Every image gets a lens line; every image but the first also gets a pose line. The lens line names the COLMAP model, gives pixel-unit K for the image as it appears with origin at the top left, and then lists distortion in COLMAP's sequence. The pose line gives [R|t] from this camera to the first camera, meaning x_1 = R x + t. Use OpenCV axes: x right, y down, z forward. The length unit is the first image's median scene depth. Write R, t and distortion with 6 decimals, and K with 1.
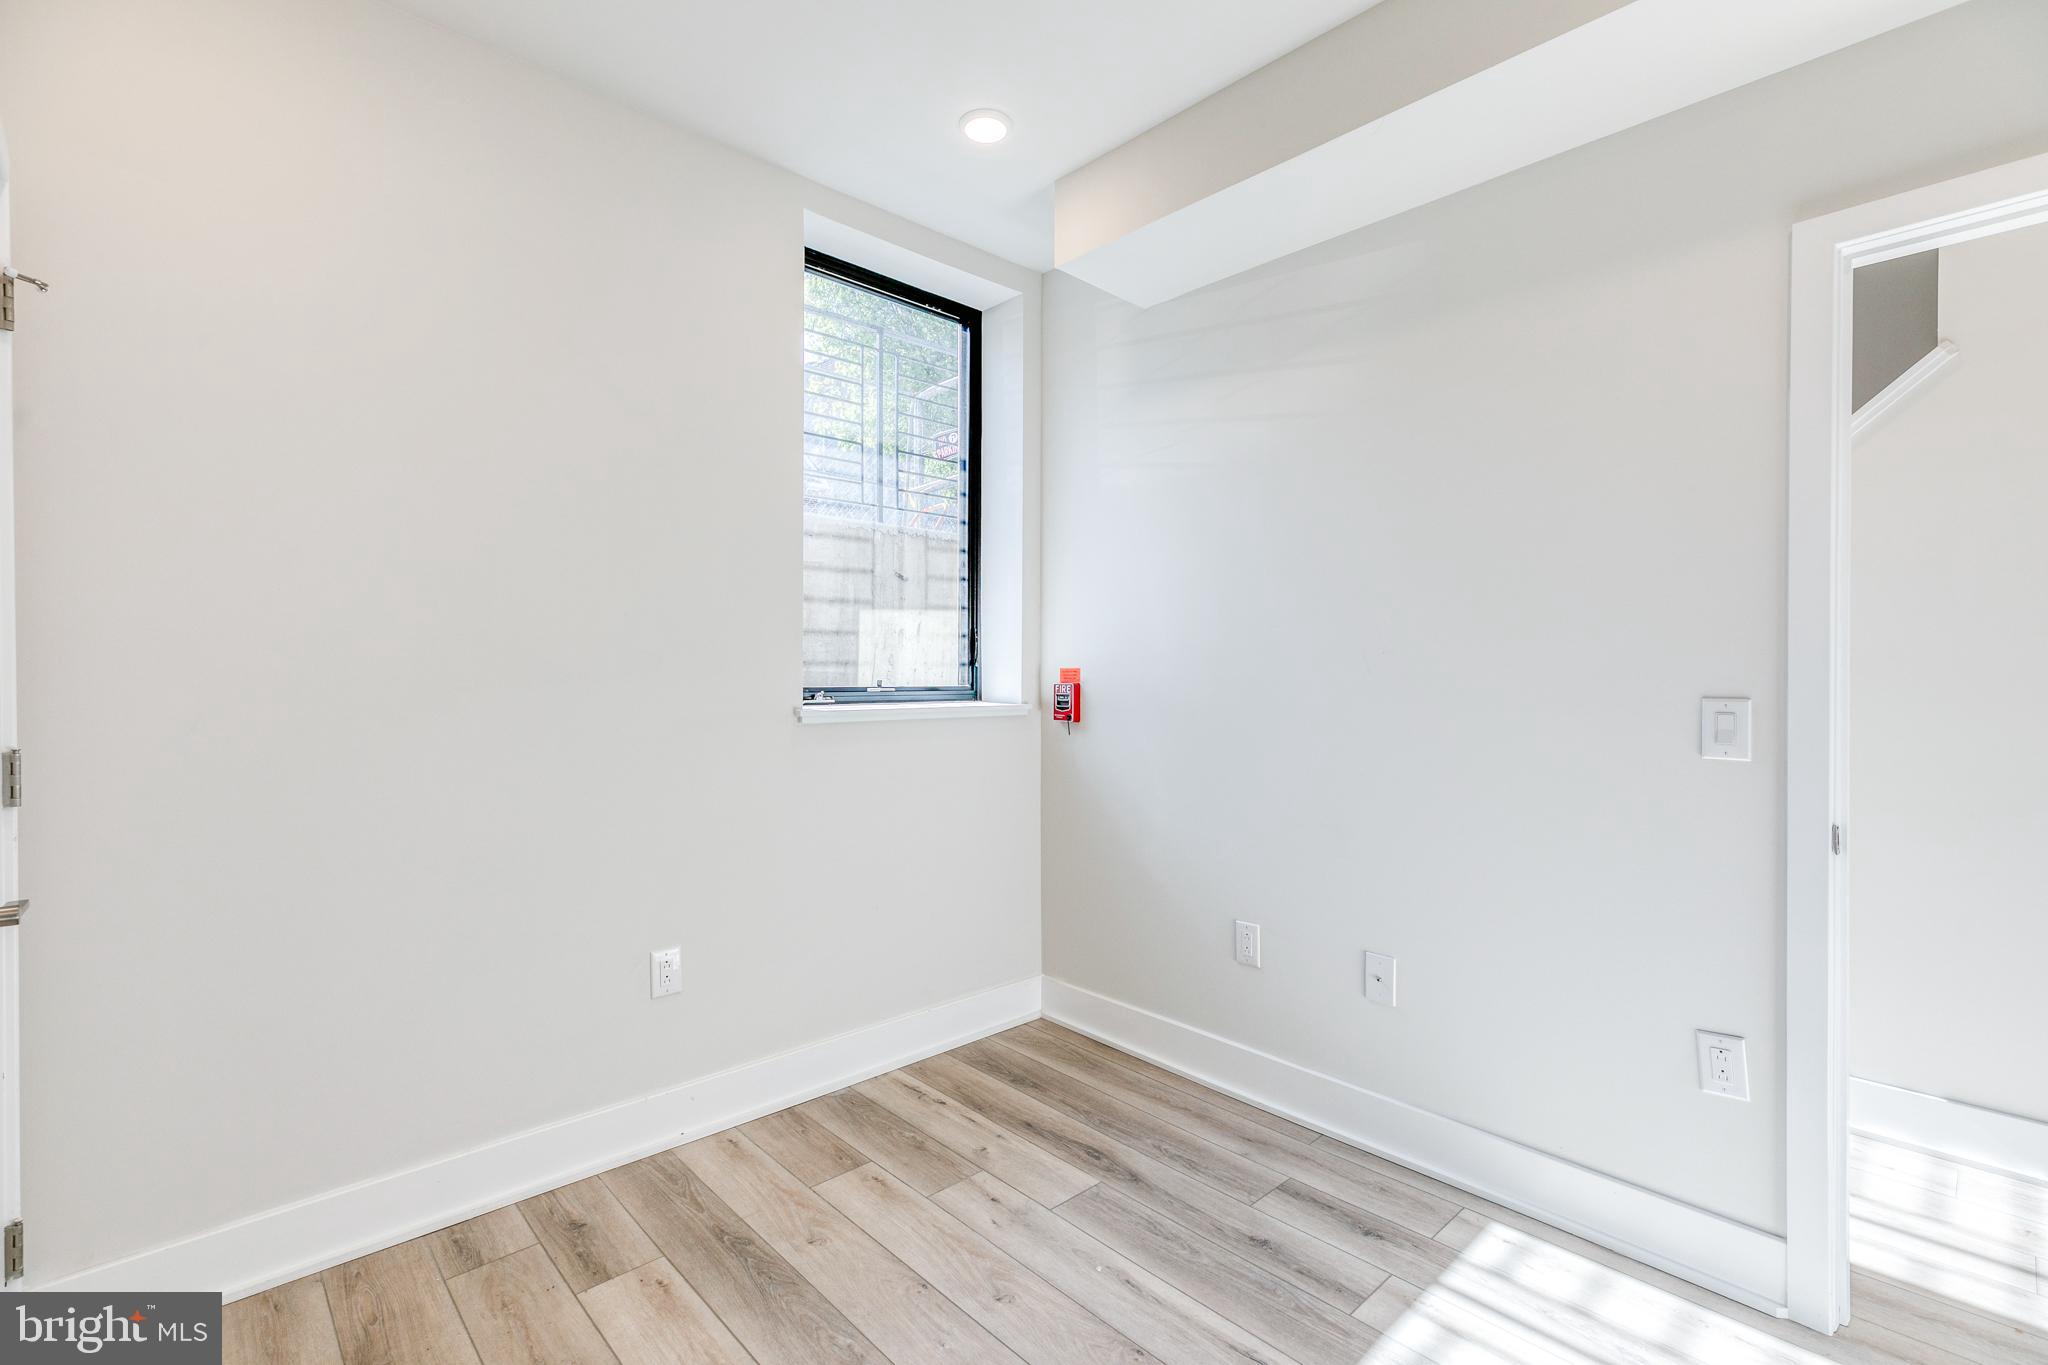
lens RADIAL K [[937.8, 0, 1024.0], [0, 937.8, 682.5], [0, 0, 1]] dist [0.002619, 0.000369]
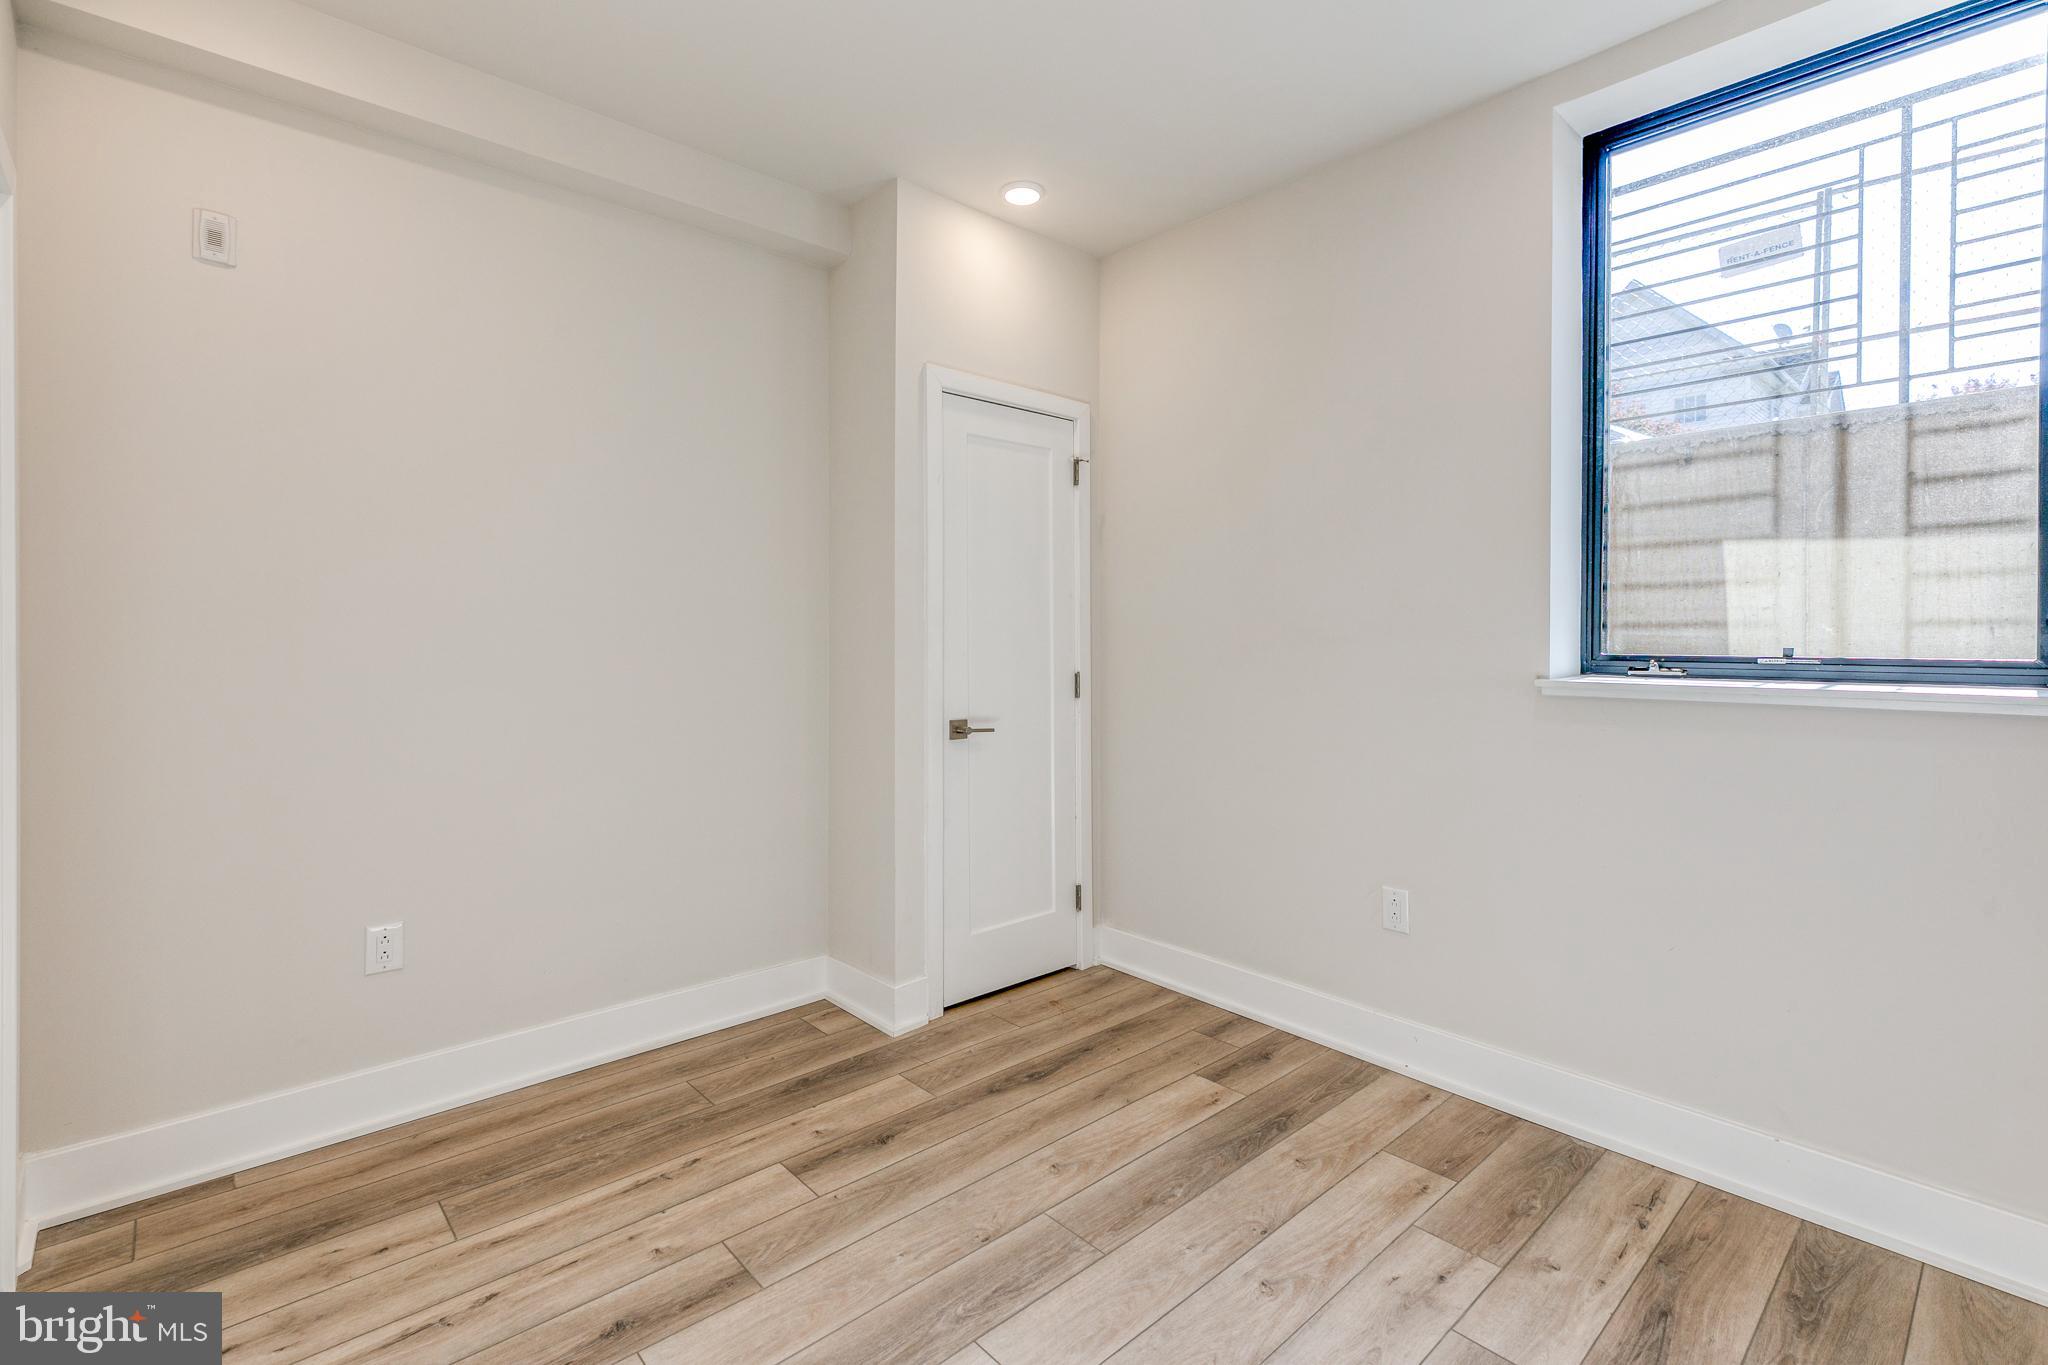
lens RADIAL K [[916.6, 0, 1025.8], [0, 916.6, 668.6], [0, 0, 1]] dist [0.003875, 0.000522]
pose [[-0.017196, 0.031239, -0.999364, 0.711005], [-0.011942, 0.999434, 0.031447, -0.002420], [0.999781, 0.012475, -0.016813, 0.601271]]
